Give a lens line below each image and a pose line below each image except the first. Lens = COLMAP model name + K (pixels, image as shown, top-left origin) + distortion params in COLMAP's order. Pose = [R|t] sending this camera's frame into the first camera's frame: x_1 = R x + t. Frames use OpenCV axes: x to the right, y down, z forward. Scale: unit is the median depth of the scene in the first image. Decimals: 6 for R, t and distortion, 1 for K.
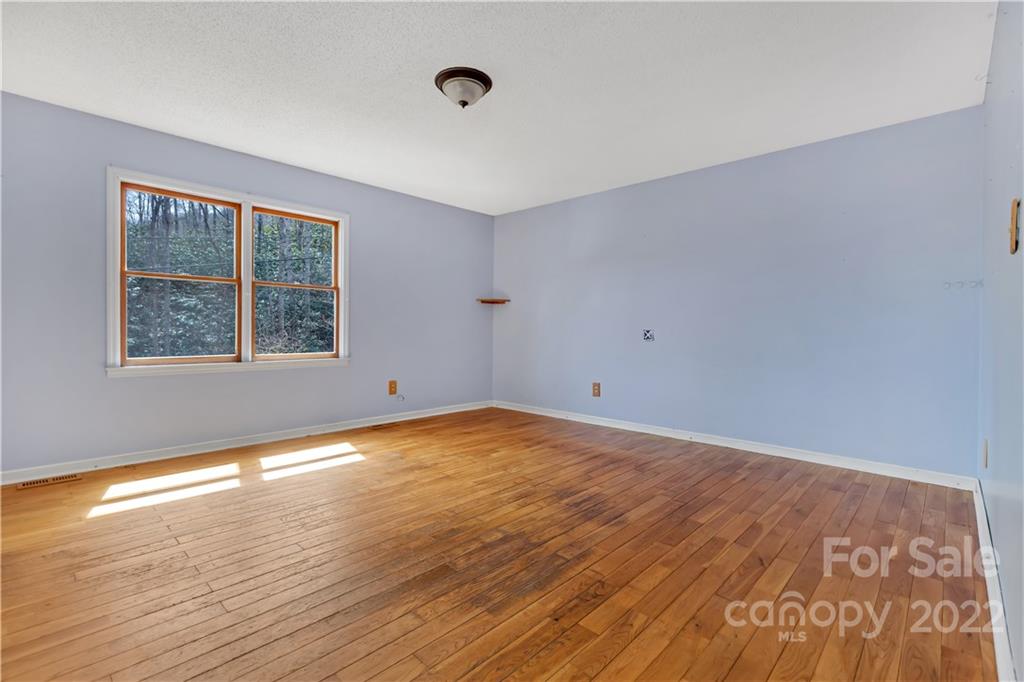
lens RADIAL K [[464.2, 0, 507.3], [0, 464.2, 331.8], [0, 0, 1]] dist [0.004463, -0.000752]
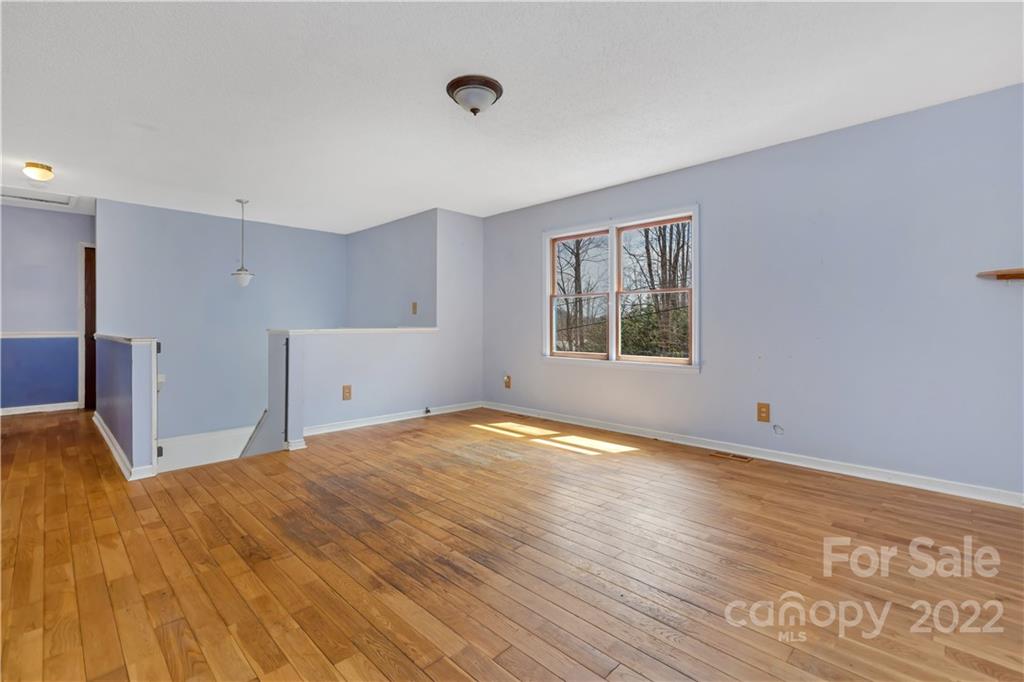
lens RADIAL K [[464.2, 0, 517.6], [0, 464.2, 331.0], [0, 0, 1]] dist [0.004463, -0.000752]
pose [[-0.017289, 0.003259, -0.999845, 1.003117], [-0.006920, 0.999970, 0.003379, -0.020379], [0.999827, 0.006977, -0.017266, 1.227705]]
